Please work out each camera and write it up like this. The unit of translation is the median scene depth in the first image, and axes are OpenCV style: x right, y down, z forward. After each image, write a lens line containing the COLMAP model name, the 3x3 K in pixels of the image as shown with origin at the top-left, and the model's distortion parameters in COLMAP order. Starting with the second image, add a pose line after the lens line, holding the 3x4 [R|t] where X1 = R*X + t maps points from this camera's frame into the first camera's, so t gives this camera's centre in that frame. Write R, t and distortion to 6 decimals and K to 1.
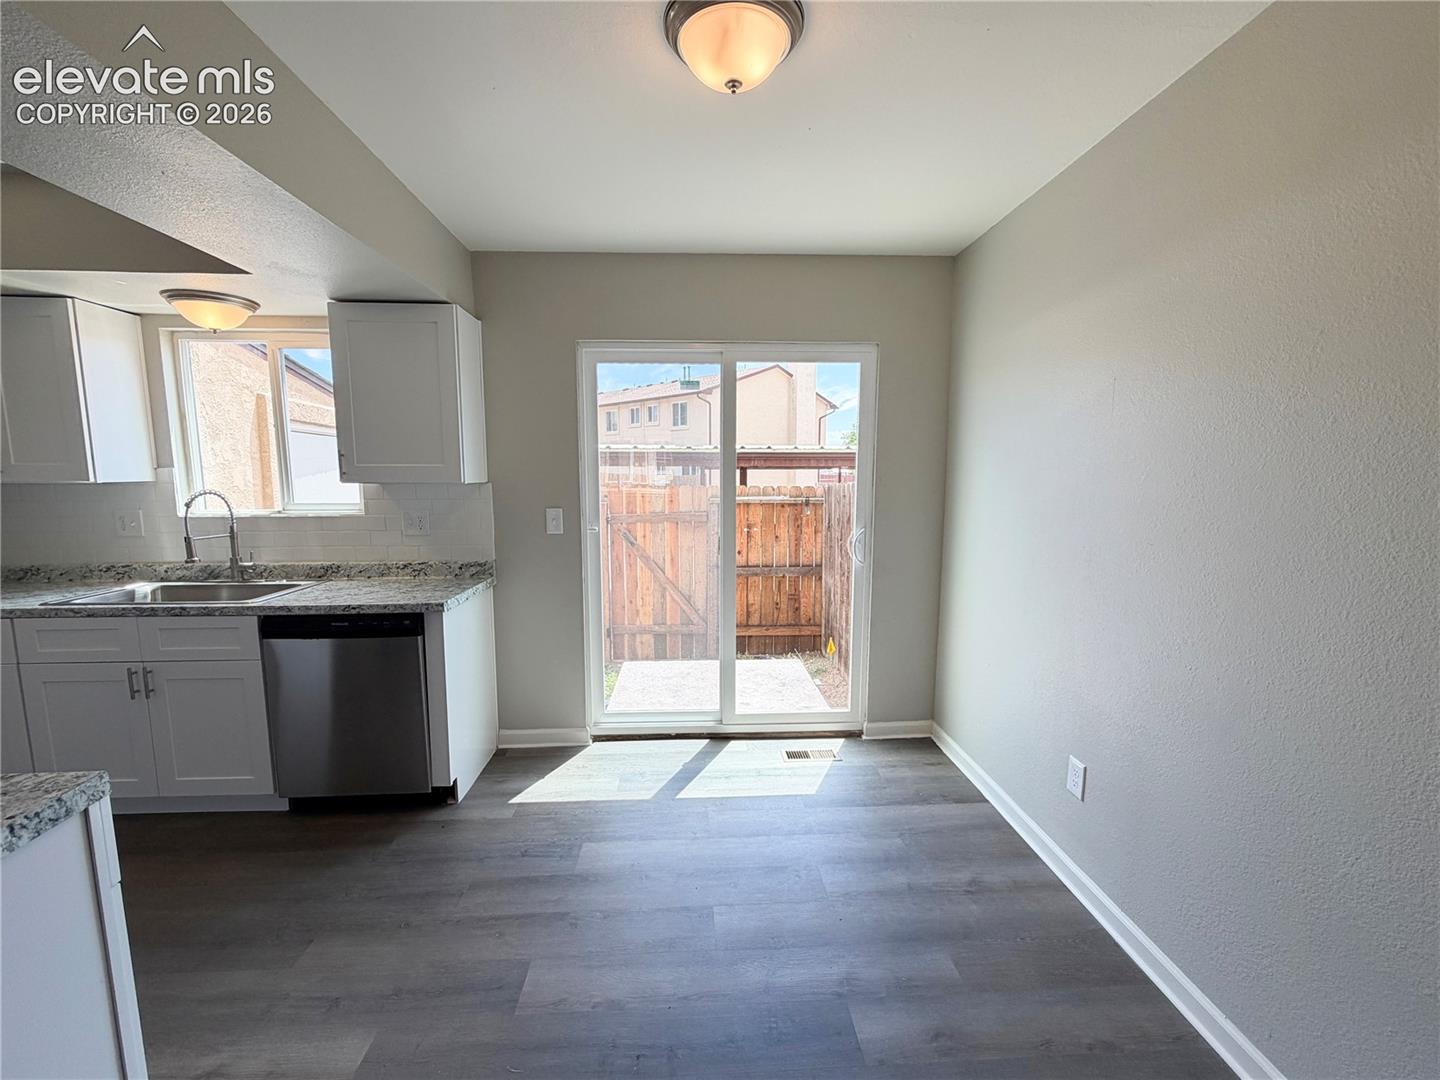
lens RADIAL K [[557.5, 0, 715.6], [0, 557.5, 538.6], [0, 0, 1]] dist [0.001694, 0.000143]
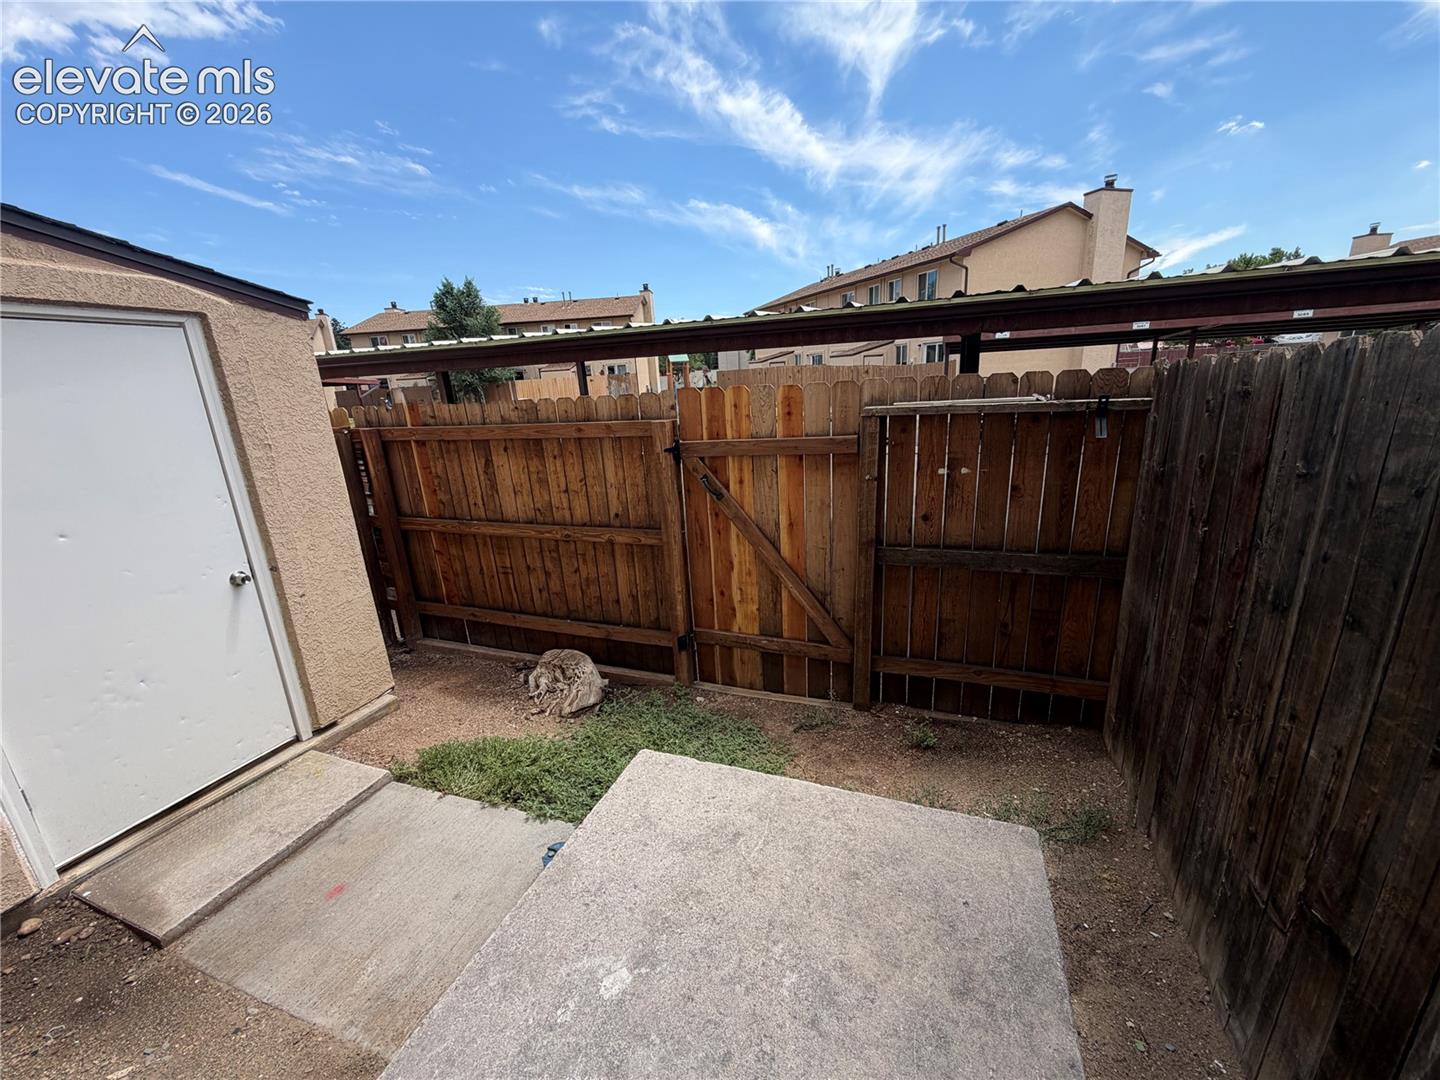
lens RADIAL K [[557.5, 0, 726.1], [0, 557.5, 539.5], [0, 0, 1]] dist [0.001694, 0.000143]
pose [[0.917468, 0.062935, -0.392800, 0.075271], [0.009266, 0.983758, 0.179262, -0.045507], [0.397702, -0.168106, 0.901983, 0.488025]]
